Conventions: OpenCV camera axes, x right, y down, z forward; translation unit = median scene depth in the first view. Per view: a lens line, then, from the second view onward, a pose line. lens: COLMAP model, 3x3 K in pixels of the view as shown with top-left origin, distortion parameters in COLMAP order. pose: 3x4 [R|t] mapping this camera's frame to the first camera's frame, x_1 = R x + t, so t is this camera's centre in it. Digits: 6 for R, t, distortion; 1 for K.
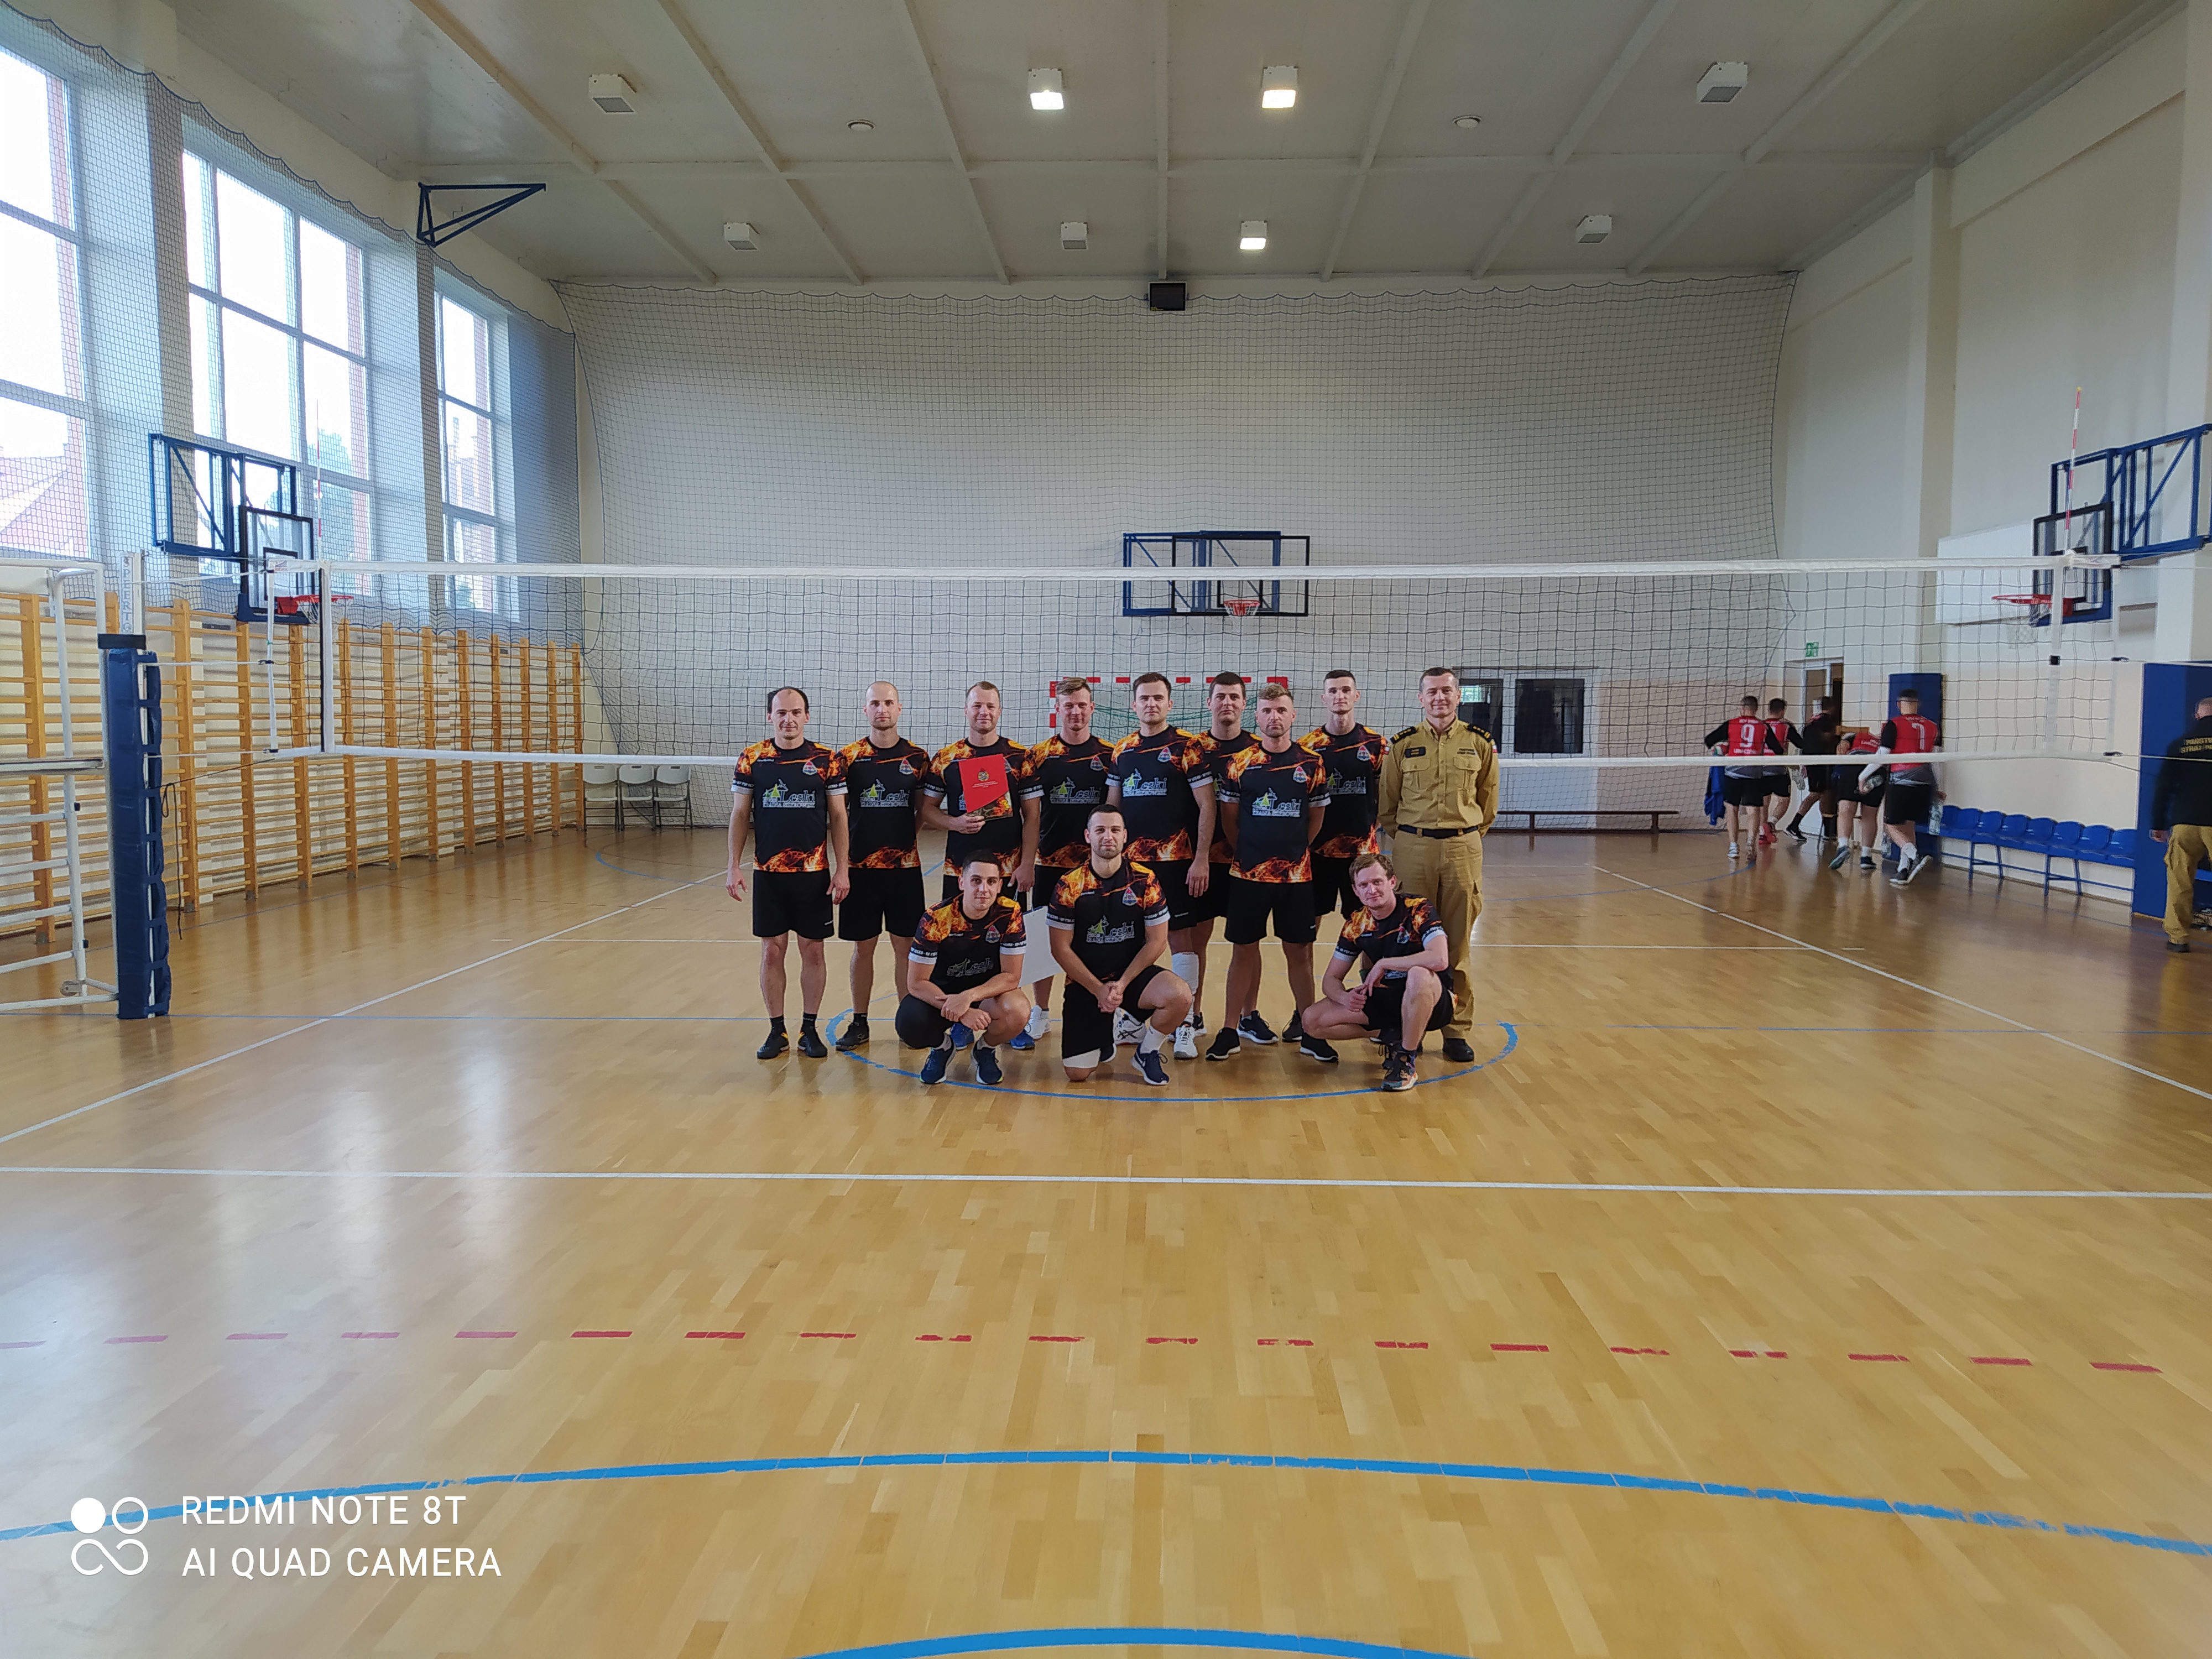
lens RADIAL K [[1681.6, 0, 1100.1], [0, 1681.6, 815.4], [0, 0, 1]] dist [0.055193, -0.058537]
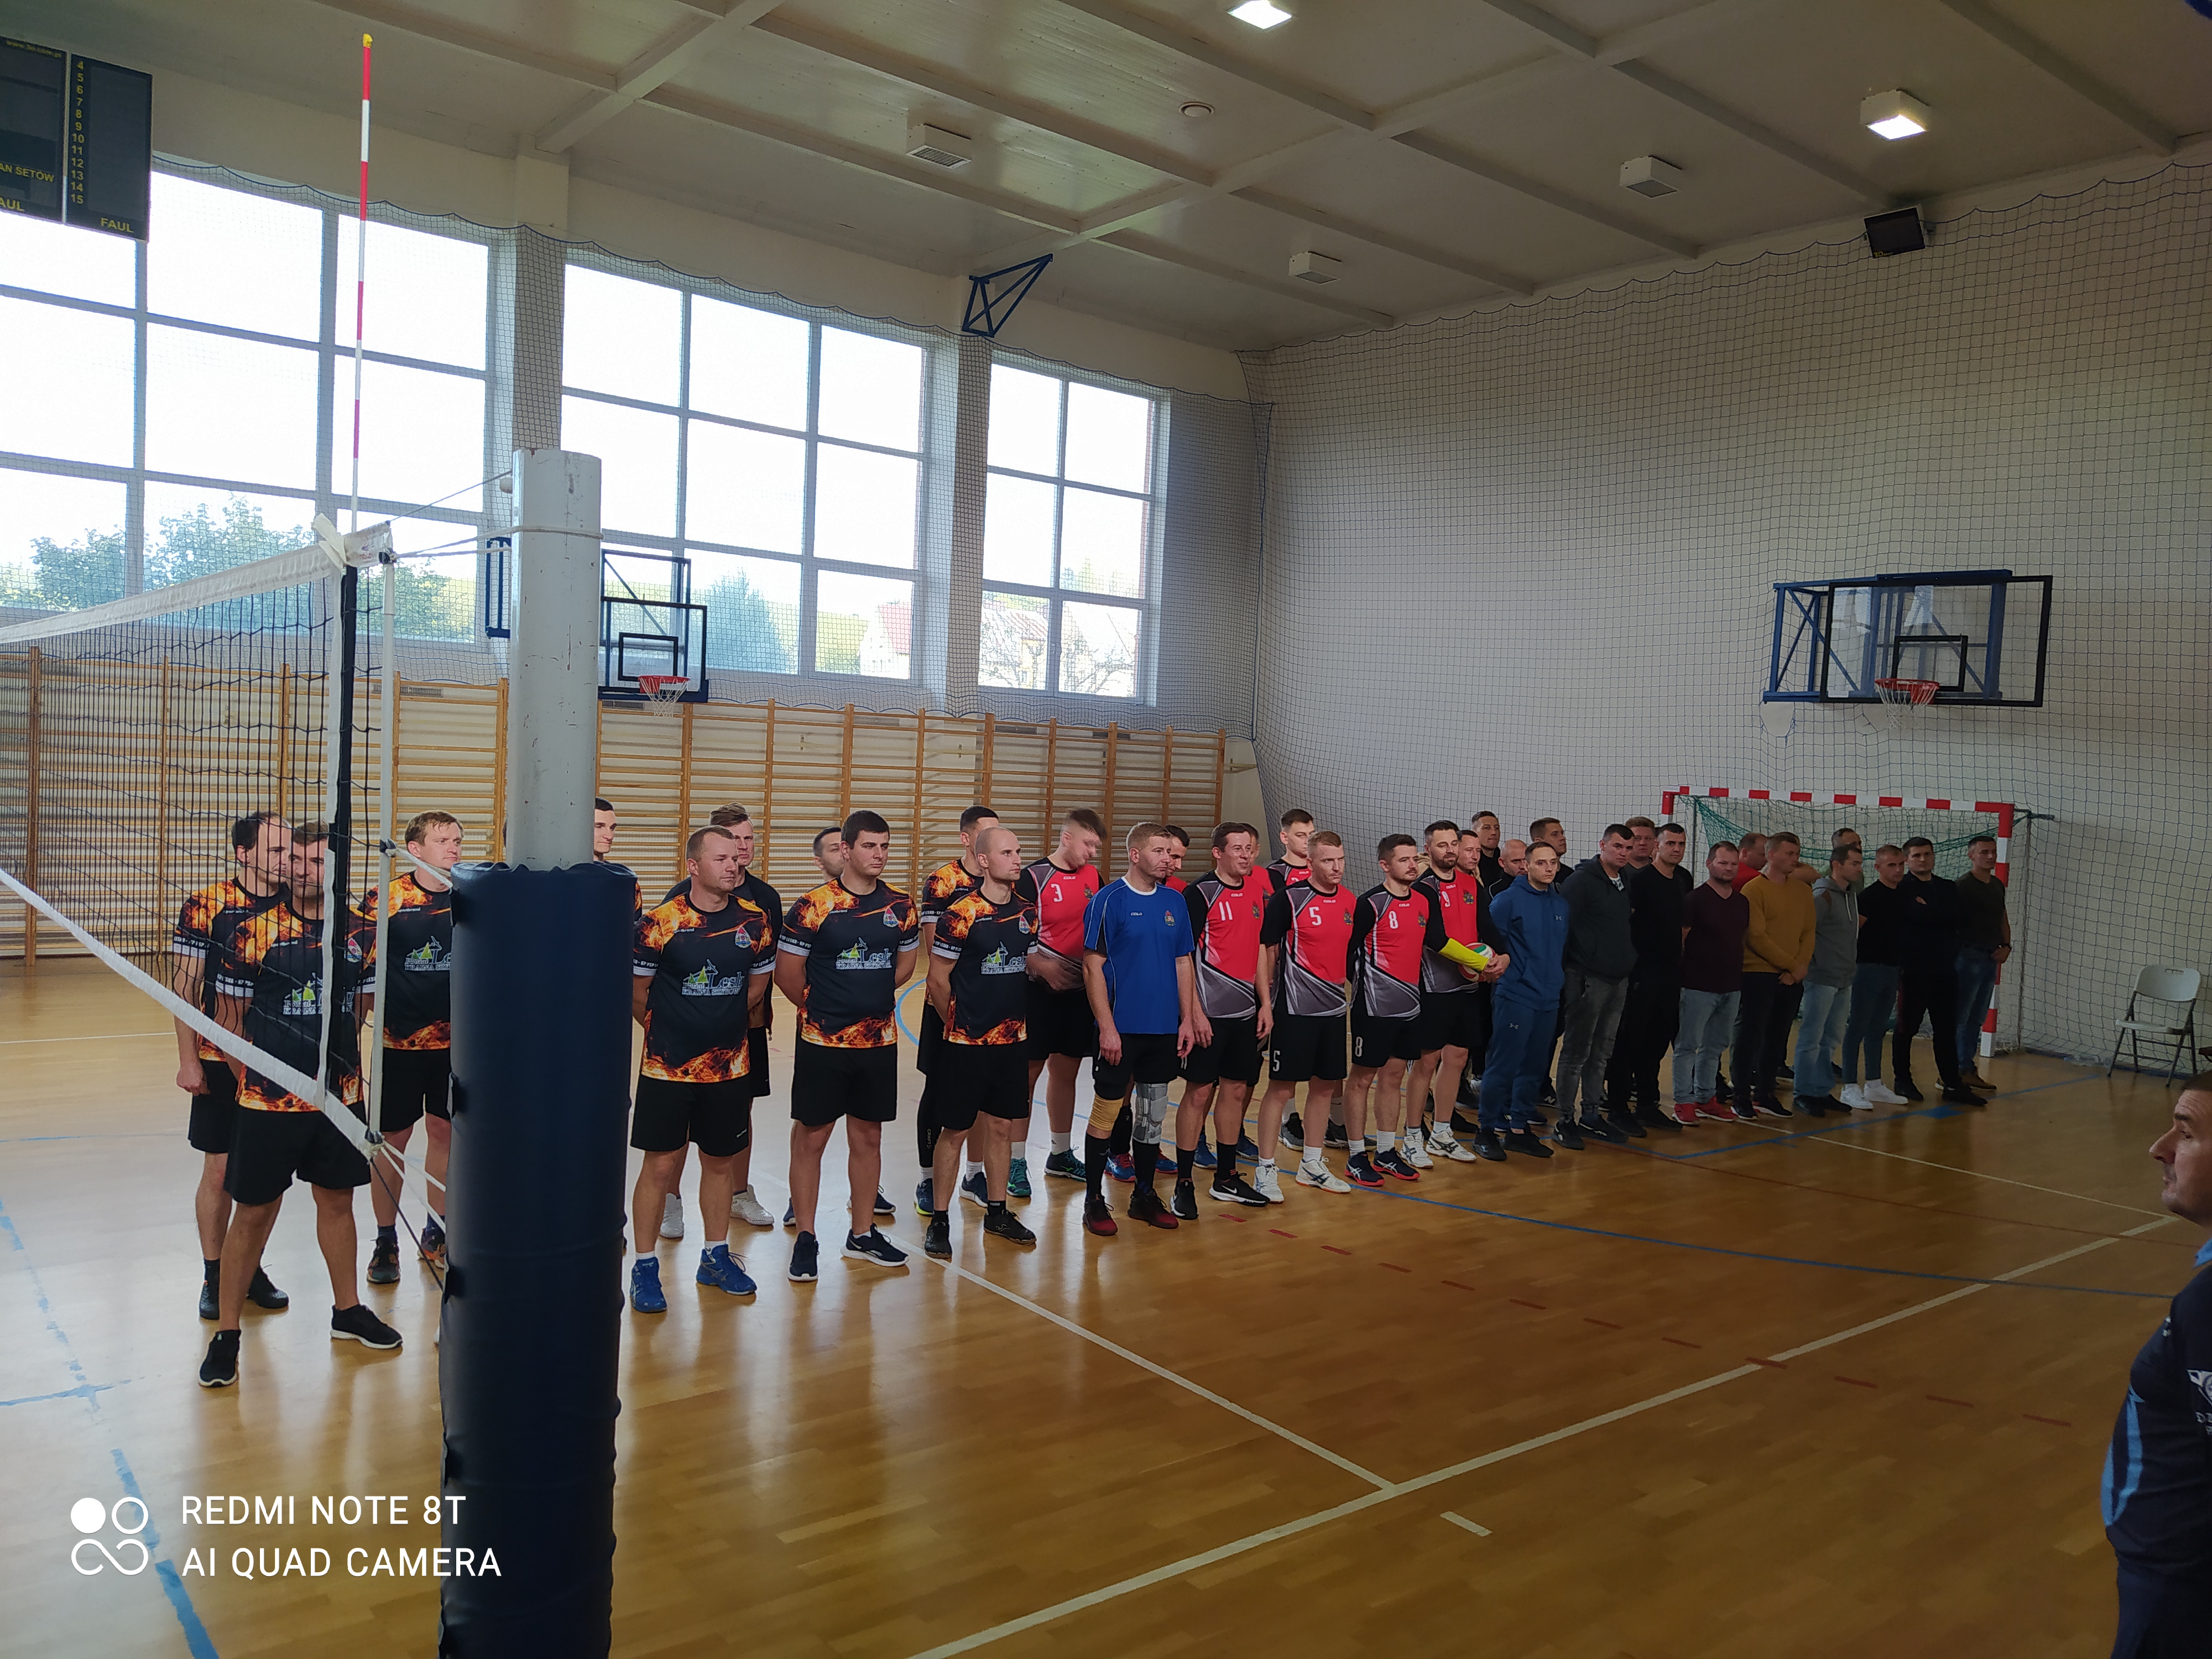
lens RADIAL K [[1681.6, 0, 1124.6], [0, 1681.6, 837.7], [0, 0, 1]] dist [0.055193, -0.058537]
pose [[0.656933, 0.068187, -0.750859, 0.371596], [-0.095768, 0.995382, 0.006605, -0.044092], [0.747842, 0.067569, 0.660429, 0.354368]]
